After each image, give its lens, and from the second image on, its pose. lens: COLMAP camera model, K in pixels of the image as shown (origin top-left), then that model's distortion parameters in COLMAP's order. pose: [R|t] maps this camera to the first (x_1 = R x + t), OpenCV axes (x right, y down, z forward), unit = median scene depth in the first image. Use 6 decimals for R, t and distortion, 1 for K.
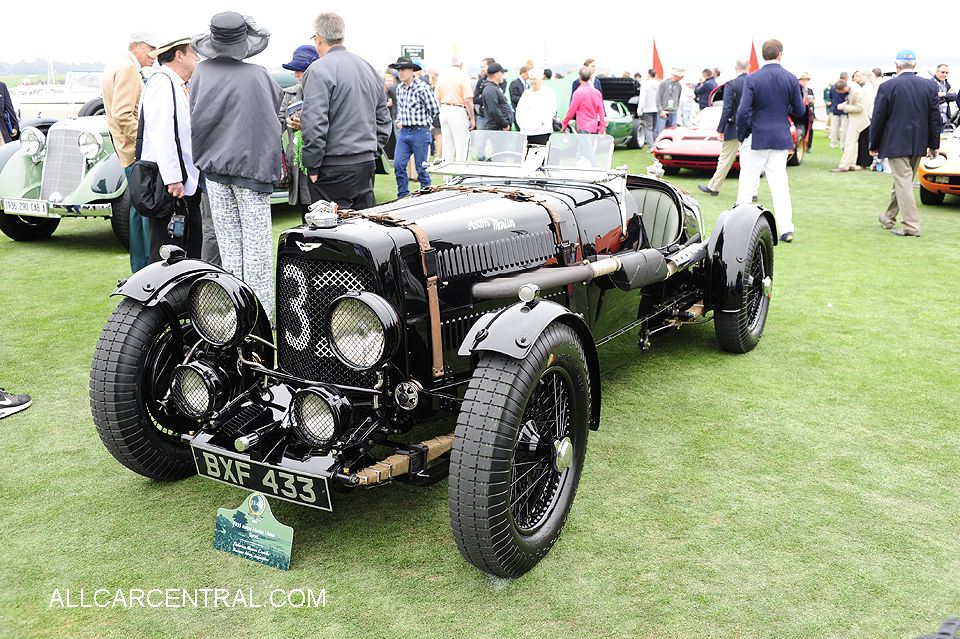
lens RADIAL K [[980.2, 0, 480.1], [0, 980.2, 325.3], [0, 0, 1]] dist [-0.012959, 0.000000]
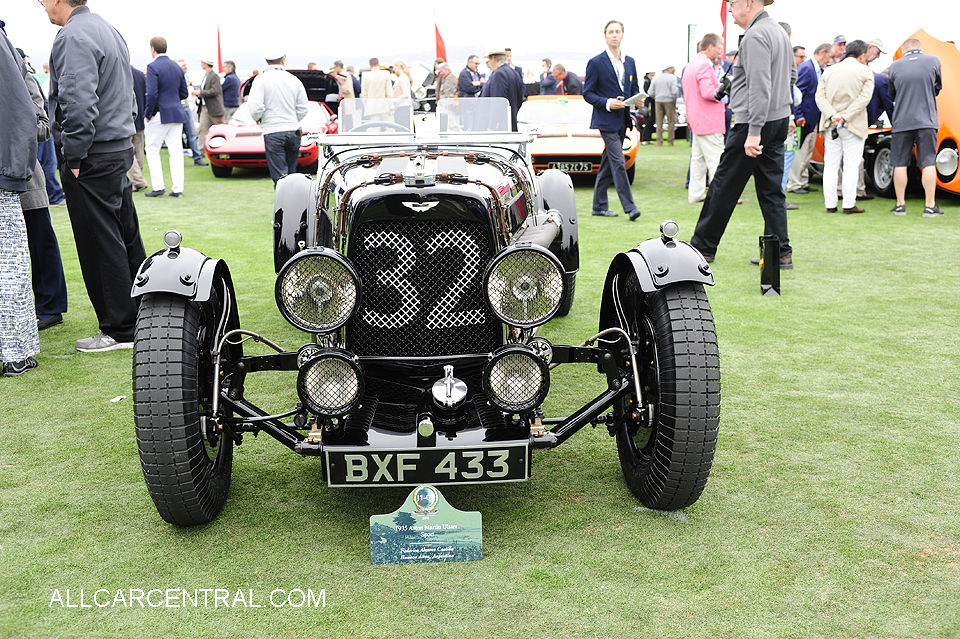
lens RADIAL K [[1103.2, 0, 479.1], [0, 1103.2, 314.4], [0, 0, 1]] dist [-0.019516, 0.000000]
pose [[0.832454, -0.119903, 0.540966, -0.693775], [0.143280, 0.989681, -0.001124, 0.026703], [-0.535249, 0.078446, 0.841044, 0.124786]]
